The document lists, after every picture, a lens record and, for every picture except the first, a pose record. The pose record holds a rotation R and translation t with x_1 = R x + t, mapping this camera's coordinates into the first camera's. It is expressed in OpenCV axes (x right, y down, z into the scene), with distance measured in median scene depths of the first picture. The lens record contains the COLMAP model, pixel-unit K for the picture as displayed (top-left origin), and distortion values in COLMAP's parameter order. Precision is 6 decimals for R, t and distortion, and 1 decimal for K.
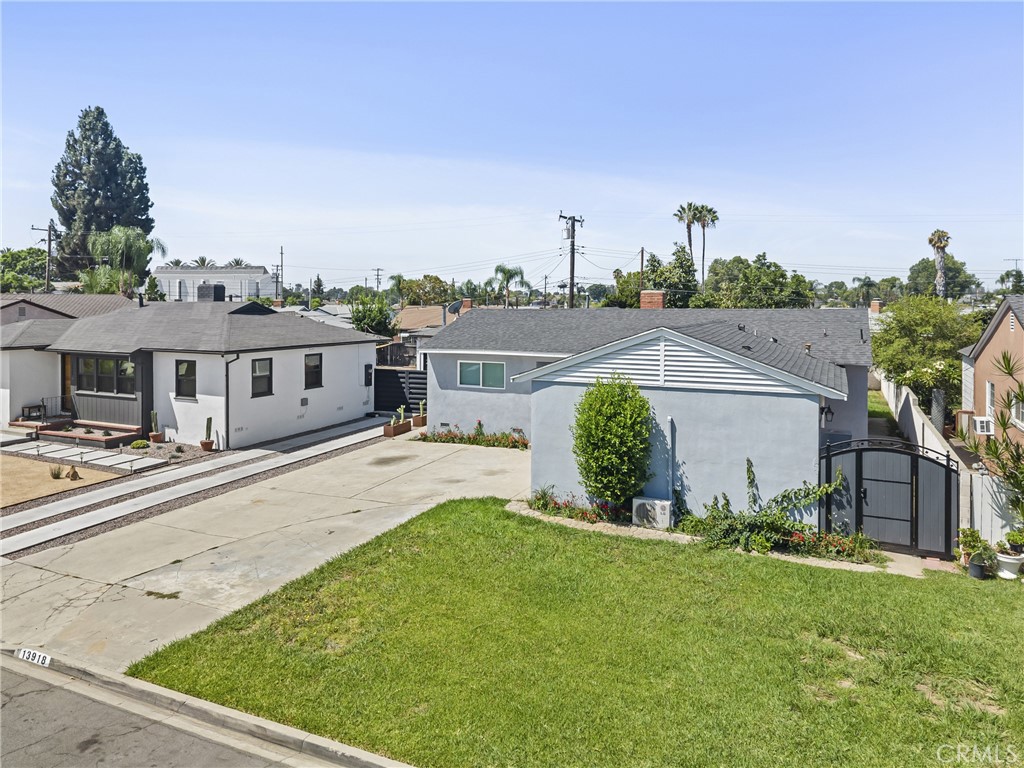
lens RADIAL K [[672.0, 0, 512.0], [0, 672.0, 384.0], [0, 0, 1]] dist [0.038570, -0.042148]
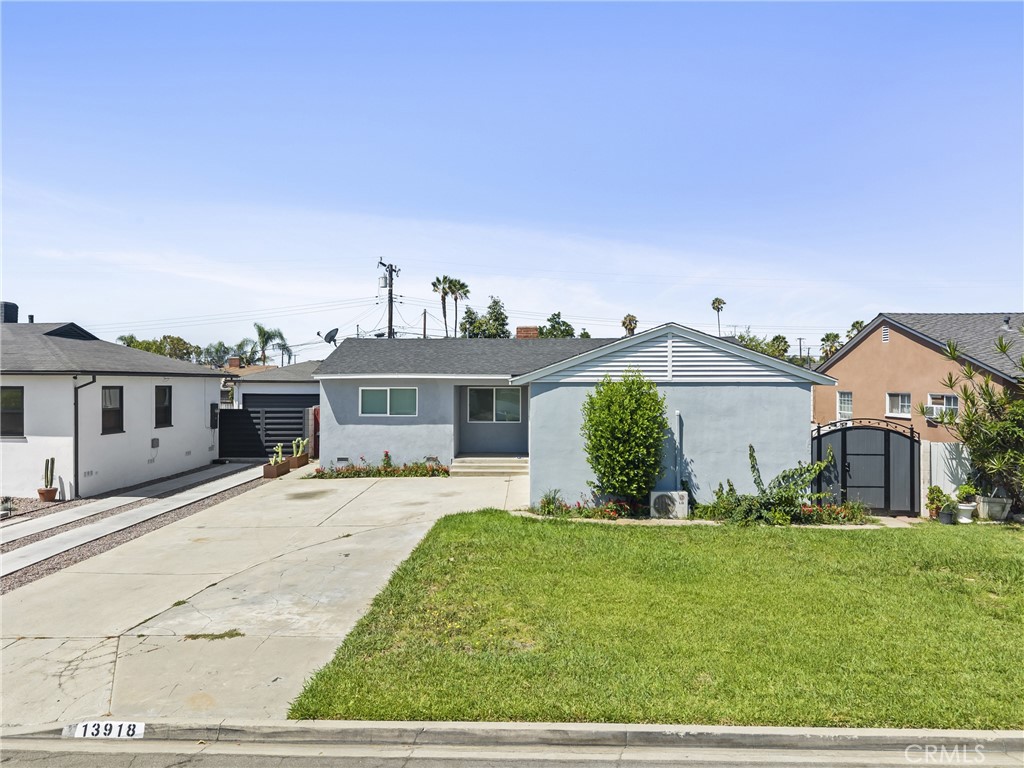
lens RADIAL K [[649.3, 0, 514.5], [0, 649.3, 435.6], [0, 0, 1]] dist [0.044098, -0.057224]
pose [[0.926480, -0.031348, 0.375035, -0.377626], [0.040903, 0.999009, -0.017540, 0.094275], [-0.374114, 0.031590, 0.926845, 0.163534]]
